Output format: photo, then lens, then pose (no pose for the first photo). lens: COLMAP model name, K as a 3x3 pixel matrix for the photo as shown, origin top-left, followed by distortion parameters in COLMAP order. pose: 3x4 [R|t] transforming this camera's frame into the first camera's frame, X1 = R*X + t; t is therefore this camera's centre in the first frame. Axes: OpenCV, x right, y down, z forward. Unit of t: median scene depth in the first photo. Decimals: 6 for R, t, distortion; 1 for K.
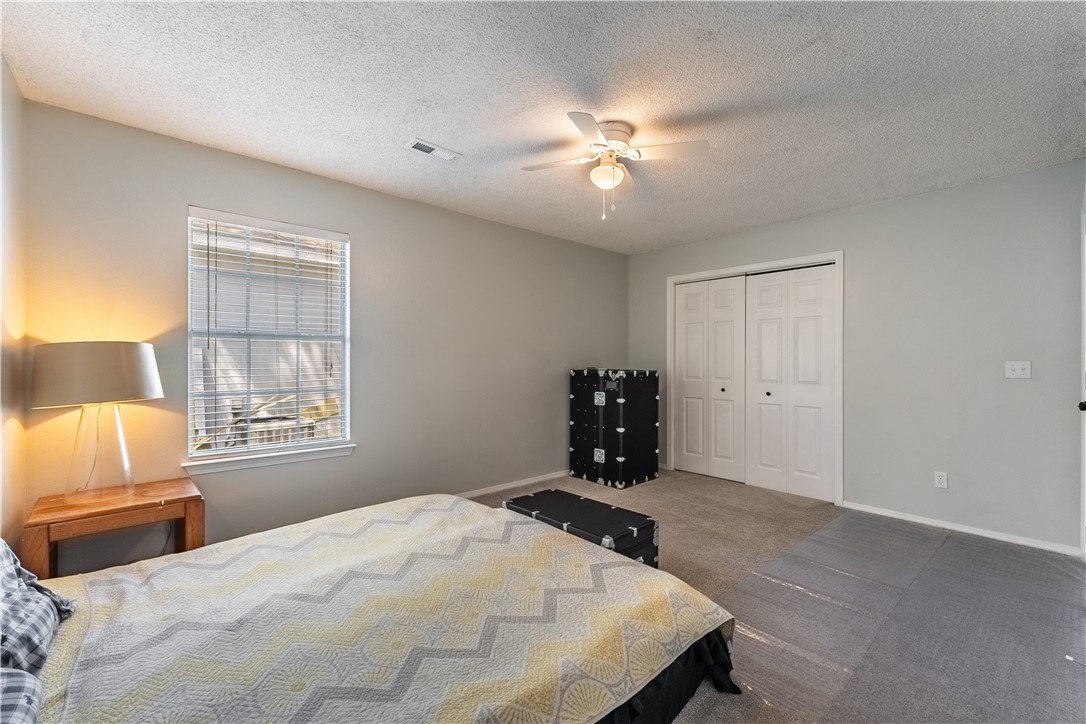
lens RADIAL K [[442.6, 0, 541.0], [0, 442.6, 360.2], [0, 0, 1]] dist [0.001654, 0.000157]
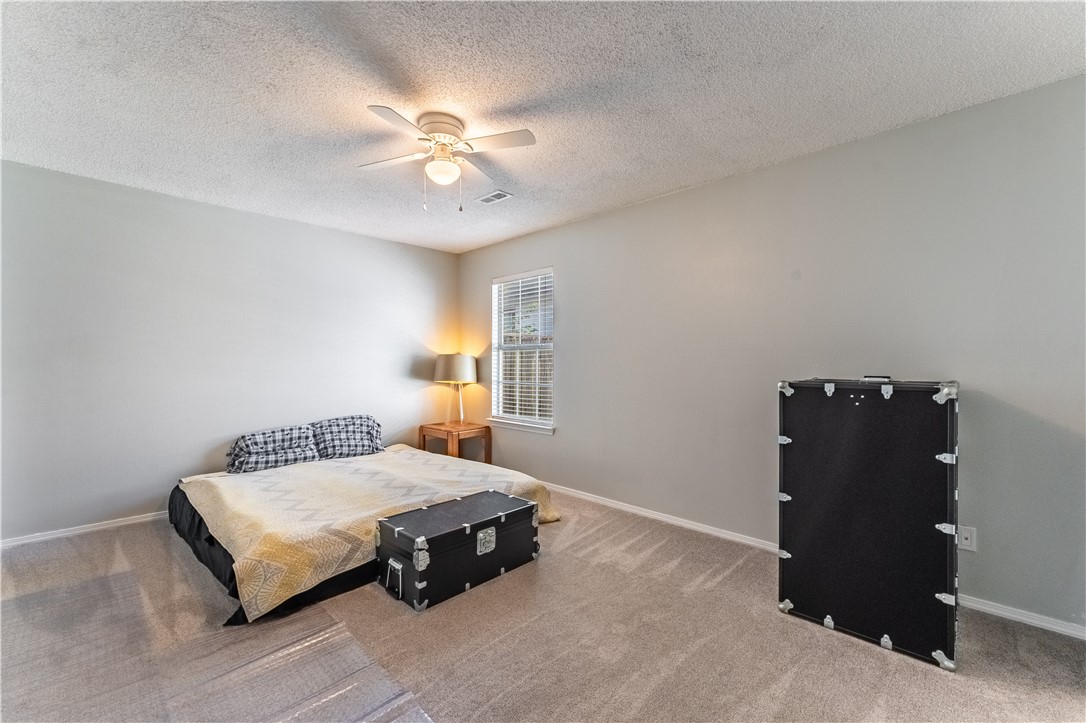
lens RADIAL K [[442.6, 0, 541.0], [0, 442.6, 359.7], [0, 0, 1]] dist [0.001654, 0.000157]
pose [[0.072415, -0.006666, -0.997352, 1.082851], [0.004057, 0.999971, -0.006389, 0.000788], [0.997366, -0.003584, 0.072440, 1.089249]]
